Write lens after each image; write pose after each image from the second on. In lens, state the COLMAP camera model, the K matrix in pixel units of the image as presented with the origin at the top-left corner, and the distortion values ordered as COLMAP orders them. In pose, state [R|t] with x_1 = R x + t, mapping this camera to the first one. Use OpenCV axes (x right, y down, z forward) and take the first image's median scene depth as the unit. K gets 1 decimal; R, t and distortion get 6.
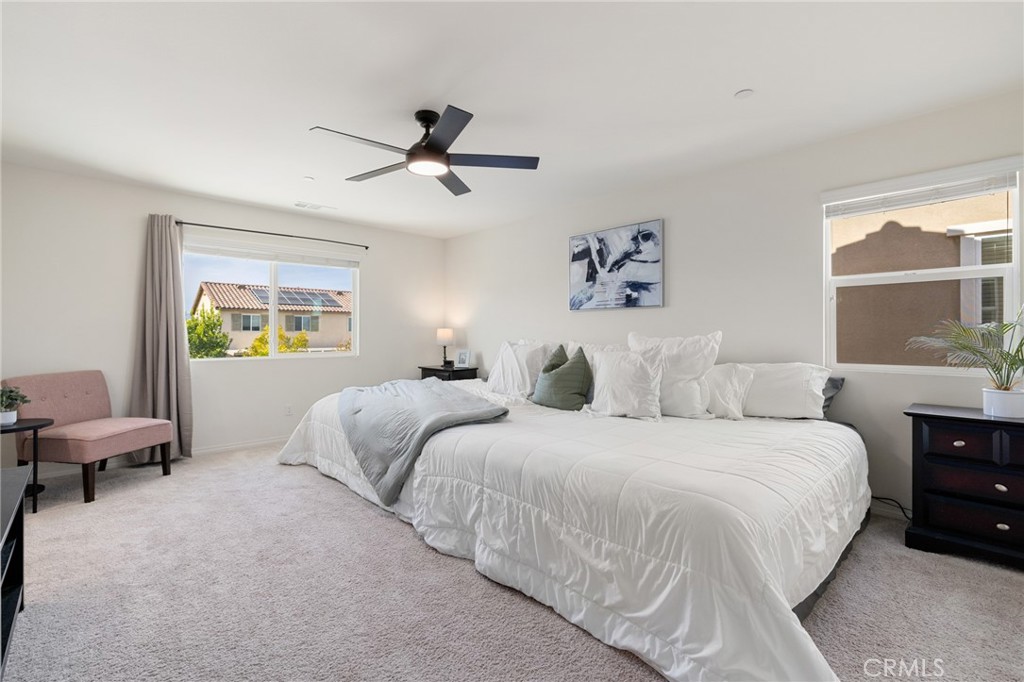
lens RADIAL K [[472.2, 0, 508.4], [0, 472.2, 343.9], [0, 0, 1]] dist [0.000915, 0.000003]
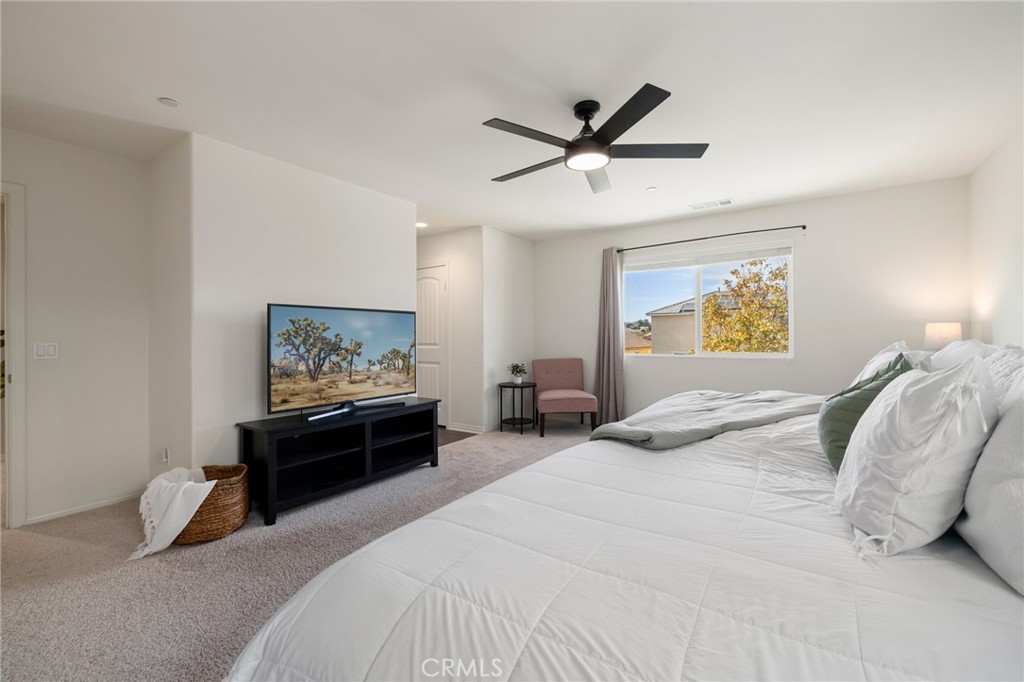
lens RADIAL K [[445.9, 0, 517.0], [0, 445.9, 338.7], [0, 0, 1]] dist [-0.001822, -0.000477]
pose [[0.176250, 0.006189, -0.984326, 0.564251], [-0.010653, 0.999934, 0.004380, -0.013064], [0.984288, 0.009715, 0.176304, 0.570515]]
